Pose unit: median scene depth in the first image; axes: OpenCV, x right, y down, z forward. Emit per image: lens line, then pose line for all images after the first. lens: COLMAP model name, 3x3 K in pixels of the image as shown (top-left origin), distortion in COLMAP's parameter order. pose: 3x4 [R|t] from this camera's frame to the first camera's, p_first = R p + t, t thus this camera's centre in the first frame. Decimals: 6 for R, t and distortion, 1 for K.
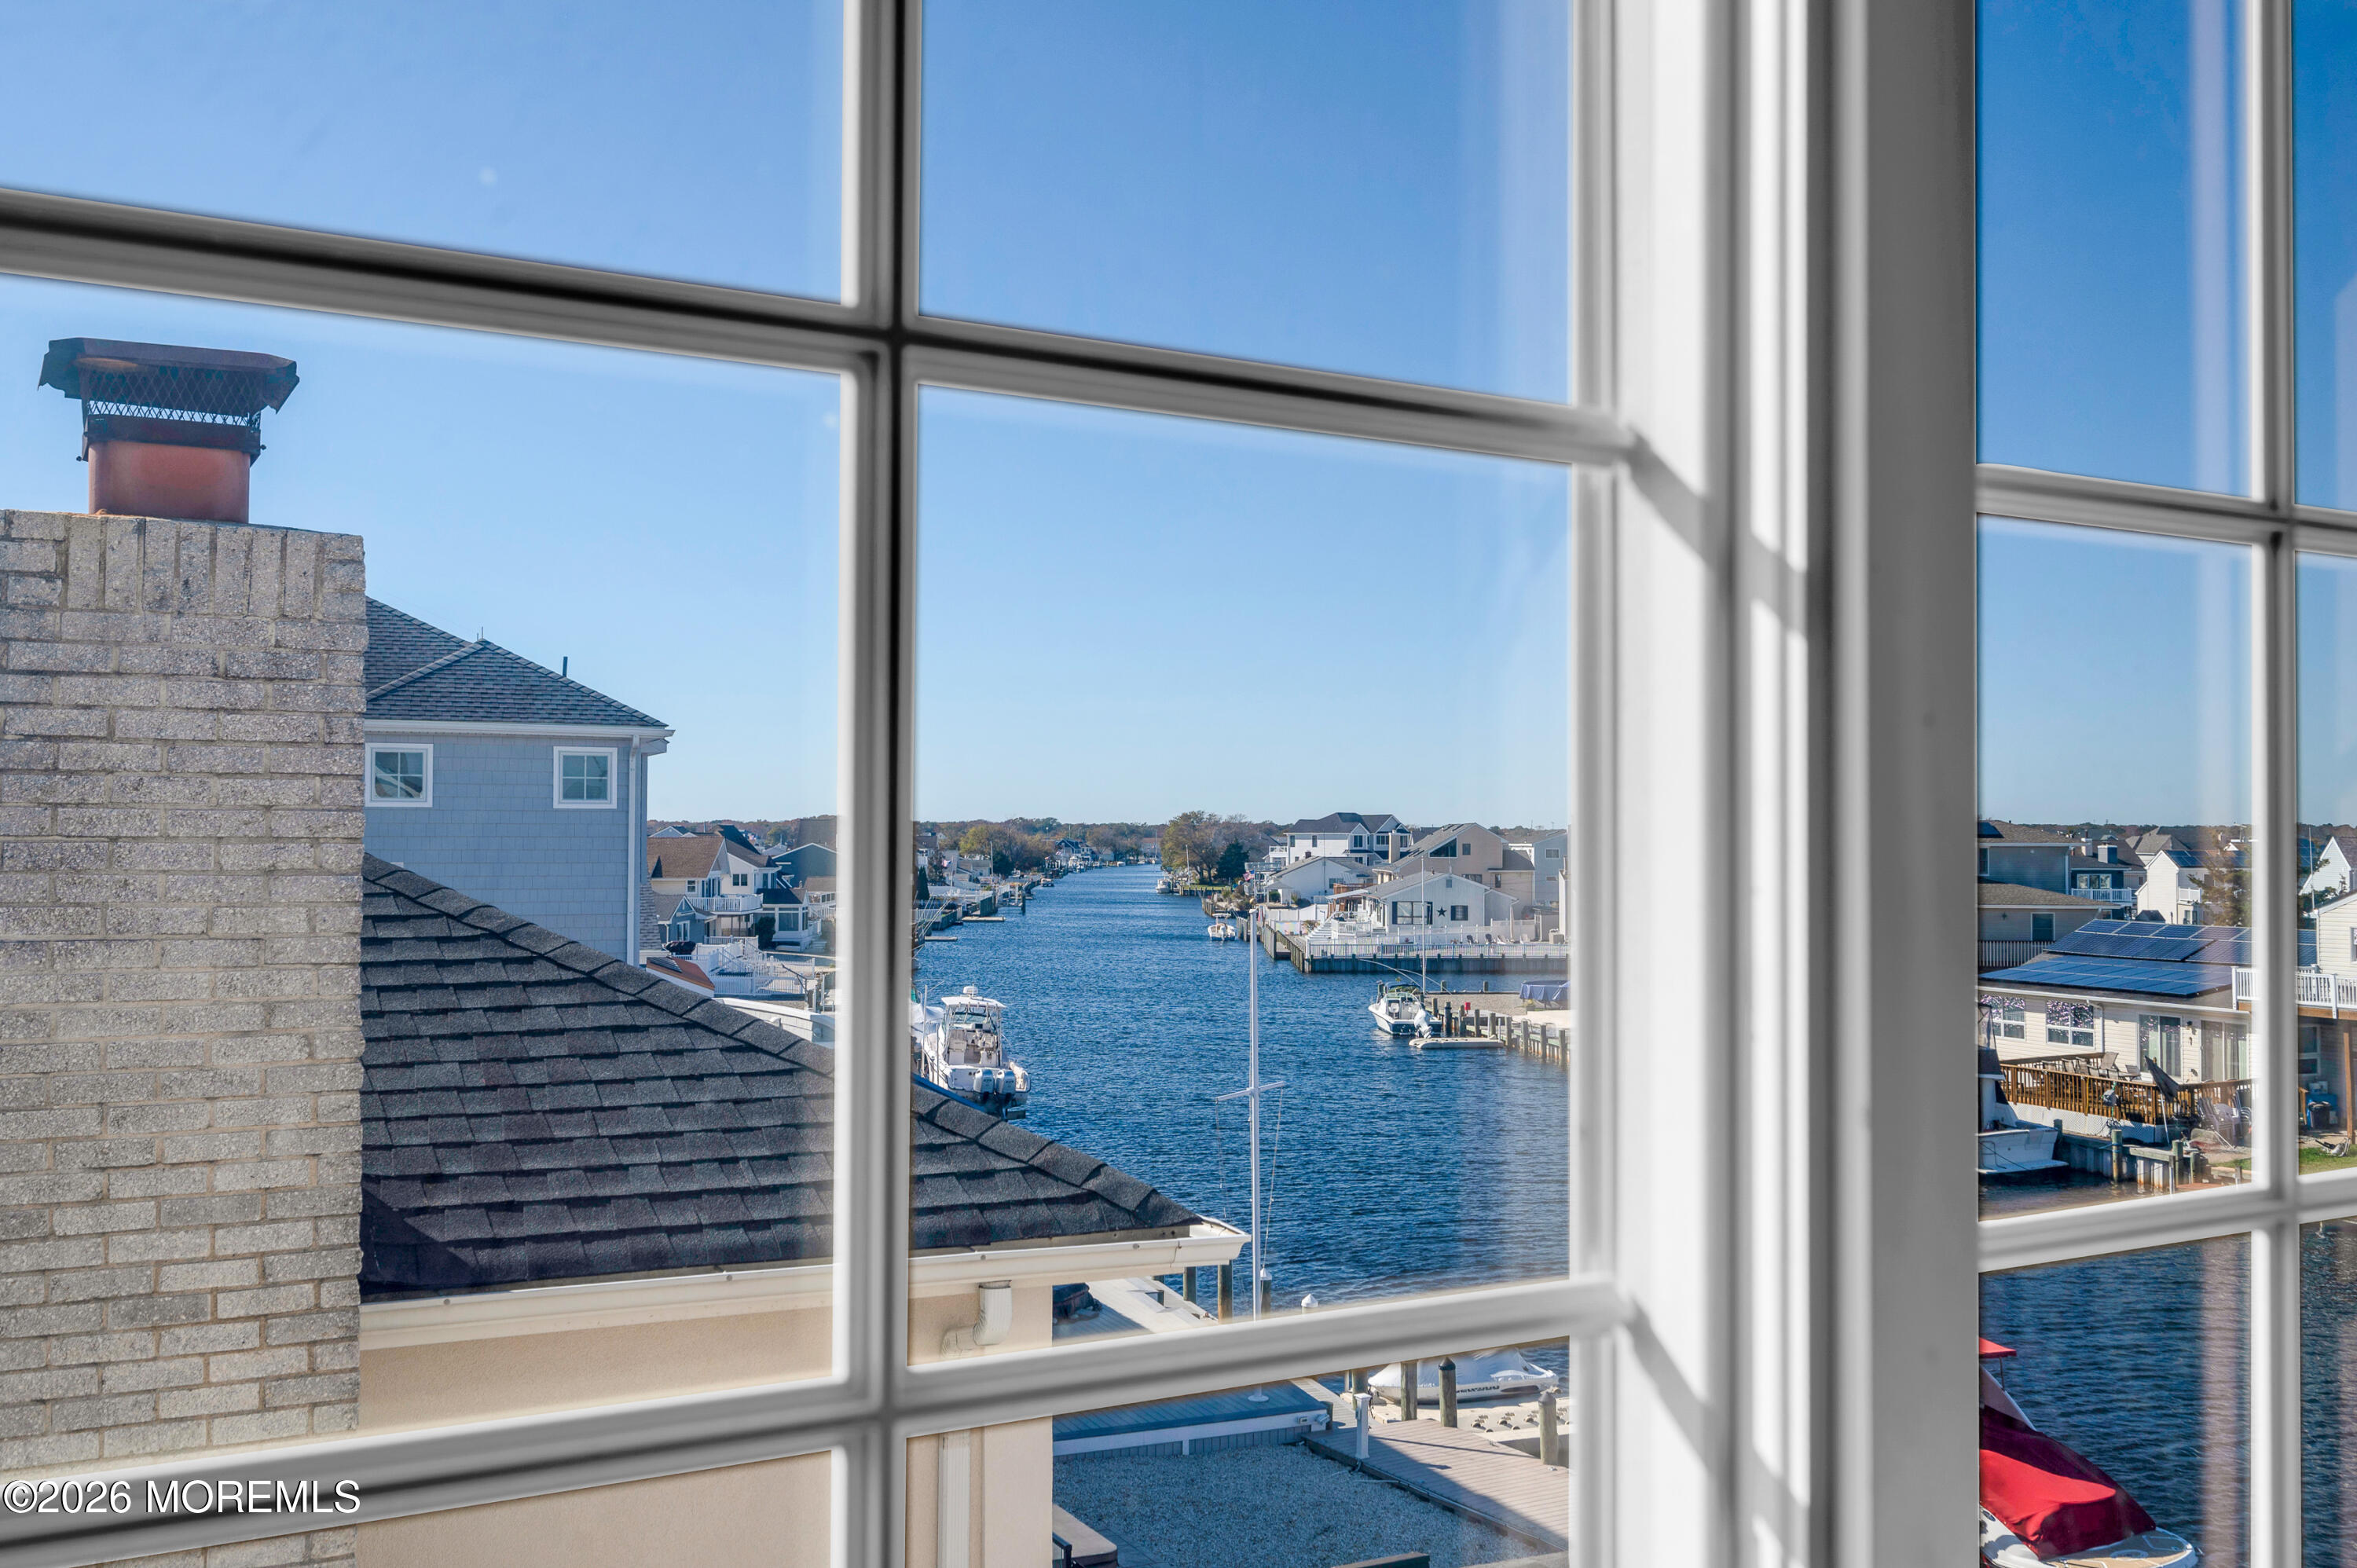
lens RADIAL K [[2036.0, 0, 1177.3], [0, 2036.0, 790.0], [0, 0, 1]] dist [0.016231, 0.007004]
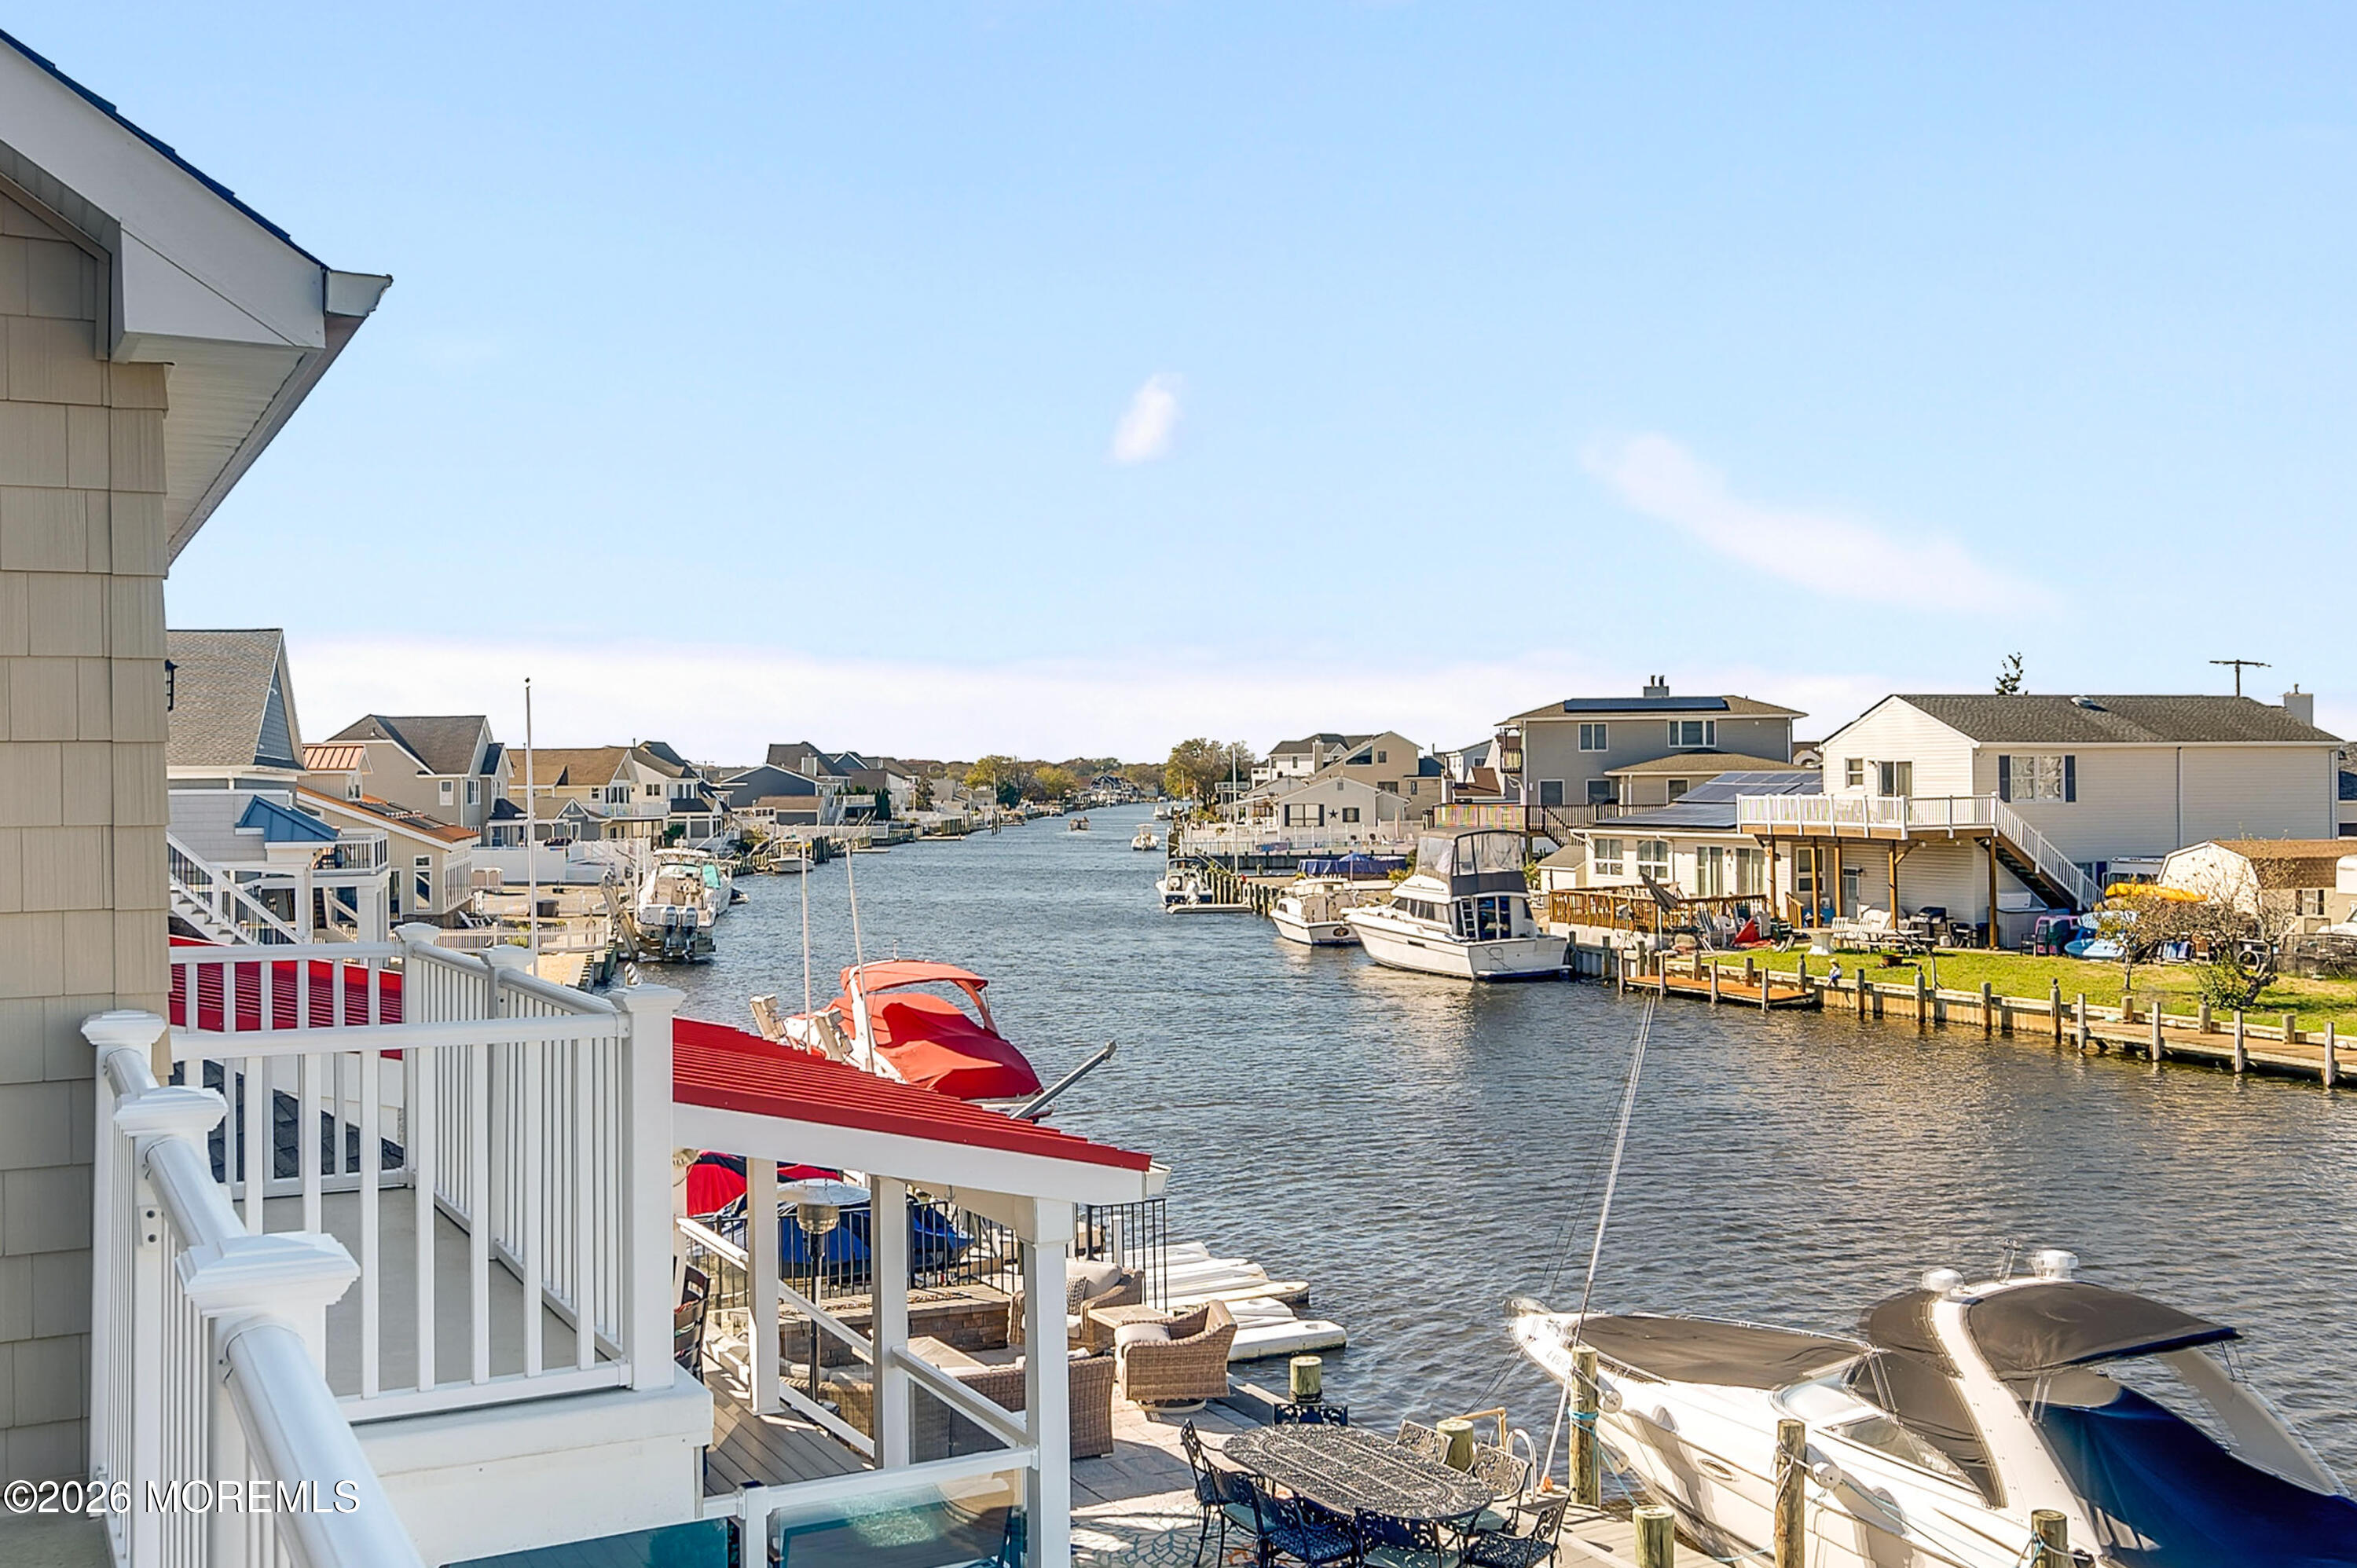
lens RADIAL K [[2164.9, 0, 1197.1], [0, 2164.9, 785.8], [0, 0, 1]] dist [0.011114, 0.000000]
pose [[0.997687, -0.013255, -0.066673, 0.139105], [0.014498, 0.999729, 0.018188, 0.025666], [0.066414, -0.019112, 0.997609, -0.094111]]
